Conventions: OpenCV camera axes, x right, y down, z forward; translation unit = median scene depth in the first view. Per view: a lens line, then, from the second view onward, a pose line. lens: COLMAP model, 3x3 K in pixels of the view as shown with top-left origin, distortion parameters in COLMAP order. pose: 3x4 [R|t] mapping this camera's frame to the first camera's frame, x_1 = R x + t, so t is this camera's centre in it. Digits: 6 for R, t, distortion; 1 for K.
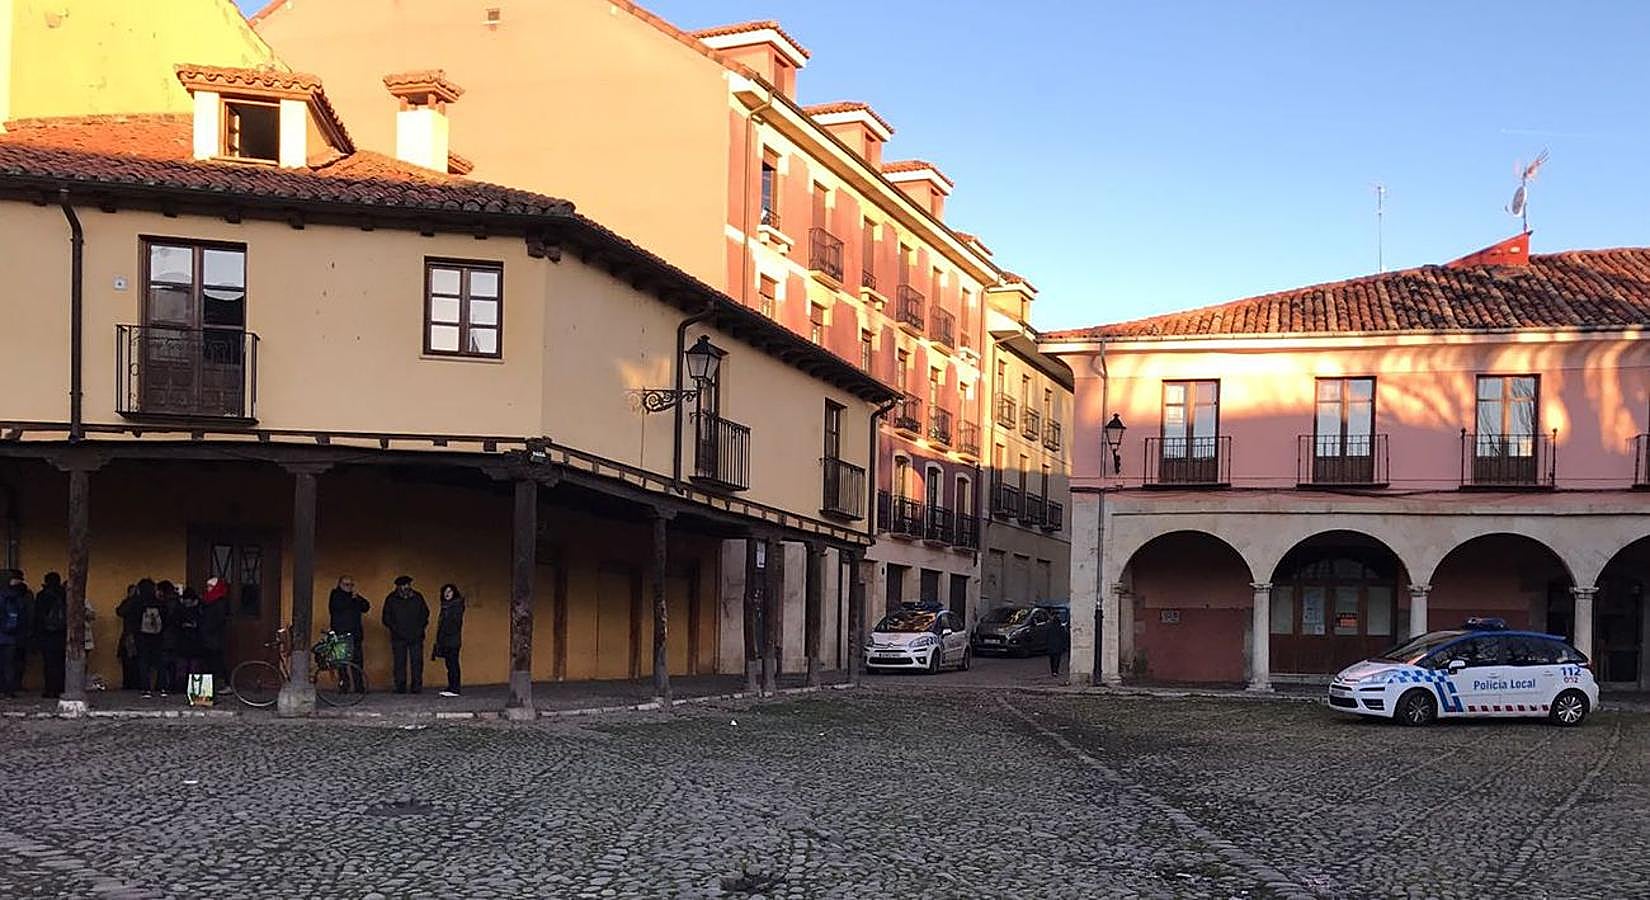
lens RADIAL K [[1493.0, 0, 813.8], [0, 1493.0, 665.8], [0, 0, 1]] dist [-0.003988, 0.024796]
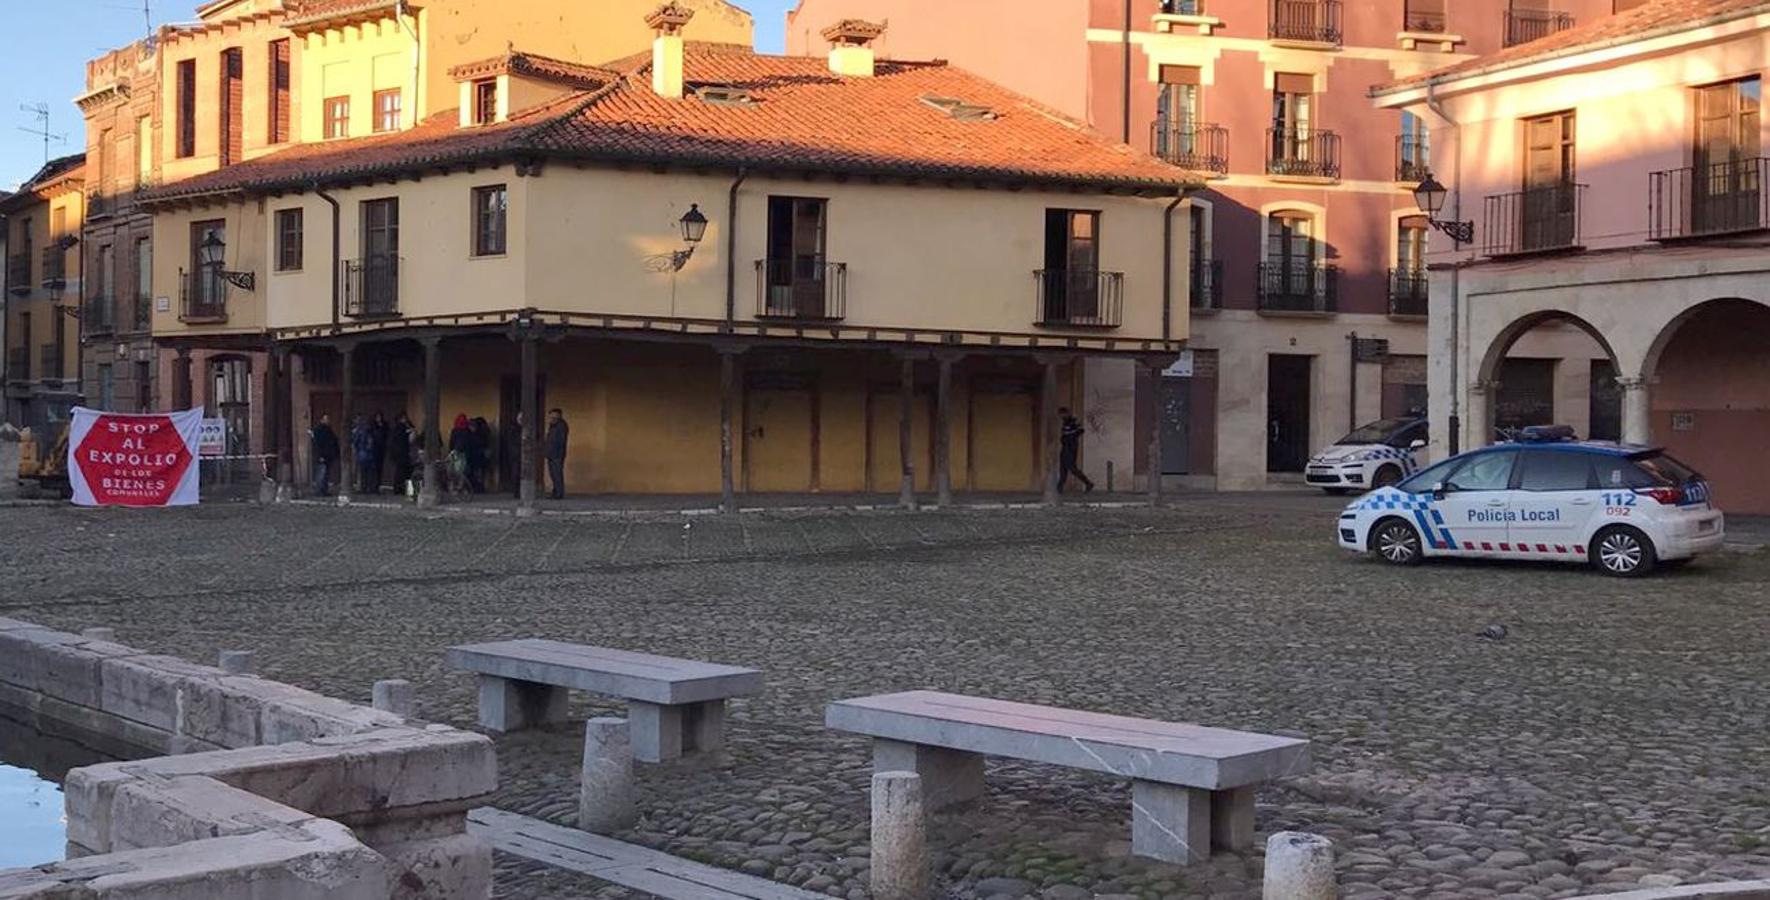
lens RADIAL K [[1862.9, 0, 674.2], [0, 1862.9, 438.7], [0, 0, 1]] dist [0.025786, 0.000000]
pose [[0.567295, -0.008461, -0.823471, 1.042941], [-0.009543, 0.999813, -0.016847, -0.006066], [0.823459, 0.017416, 0.567108, 0.126917]]
